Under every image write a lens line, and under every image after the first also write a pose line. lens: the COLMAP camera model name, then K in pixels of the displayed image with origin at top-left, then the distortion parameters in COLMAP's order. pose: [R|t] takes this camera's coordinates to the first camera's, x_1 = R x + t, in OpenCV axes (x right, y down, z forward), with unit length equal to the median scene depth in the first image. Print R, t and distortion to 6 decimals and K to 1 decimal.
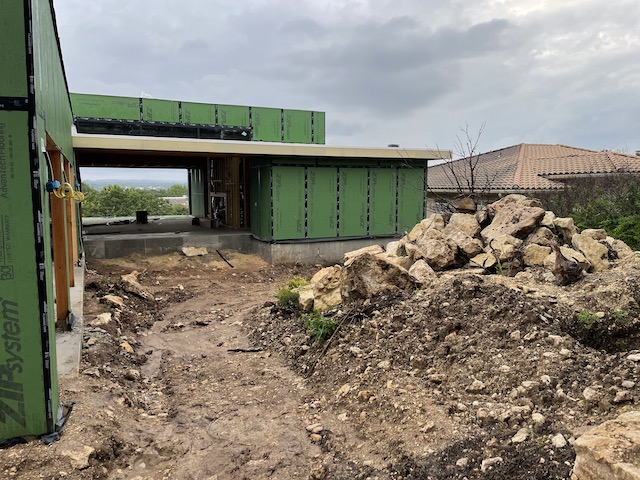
lens RADIAL K [[480.3, 0, 323.5], [0, 480.3, 235.4], [0, 0, 1]] dist [0.096084, -0.129568]
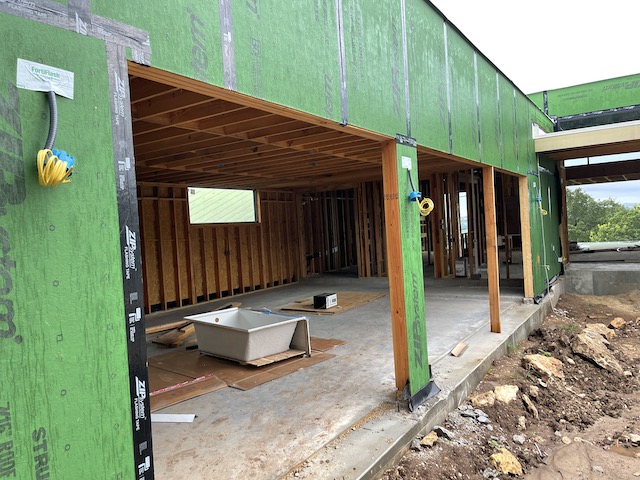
lens RADIAL K [[480.3, 0, 323.5], [0, 480.3, 235.4], [0, 0, 1]] dist [0.096084, -0.129568]
pose [[0.509361, -0.017791, -0.860369, -0.008357], [-0.027850, 0.998922, -0.037145, -0.006808], [0.860102, 0.042881, 0.508316, 0.336887]]
